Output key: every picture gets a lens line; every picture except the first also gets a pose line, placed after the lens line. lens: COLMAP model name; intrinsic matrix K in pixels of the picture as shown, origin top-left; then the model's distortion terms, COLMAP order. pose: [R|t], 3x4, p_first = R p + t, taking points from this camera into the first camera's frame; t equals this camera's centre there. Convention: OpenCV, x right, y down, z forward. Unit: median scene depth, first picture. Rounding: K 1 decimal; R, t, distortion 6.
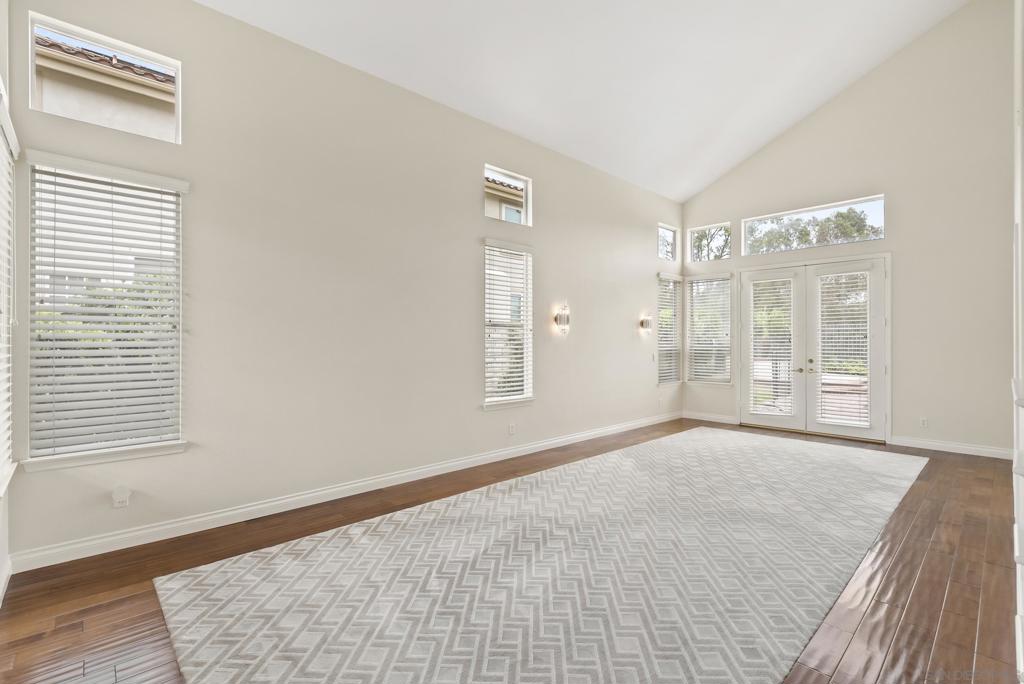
lens RADIAL K [[464.4, 0, 512.3], [0, 464.4, 342.4], [0, 0, 1]] dist [-0.003008, 0.000542]
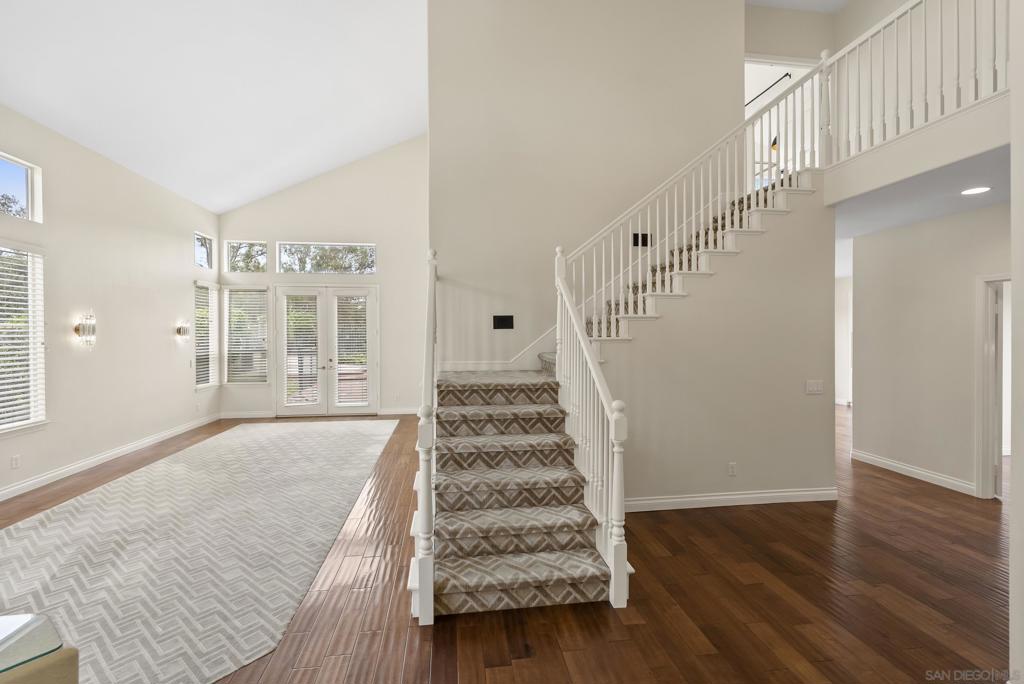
lens RADIAL K [[464.4, 0, 518.3], [0, 464.4, 334.5], [0, 0, 1]] dist [-0.003008, 0.000542]
pose [[0.565192, -0.003436, 0.824952, -0.196592], [0.002731, 0.999994, 0.002294, -0.048599], [-0.824955, 0.000957, 0.565198, -0.254372]]
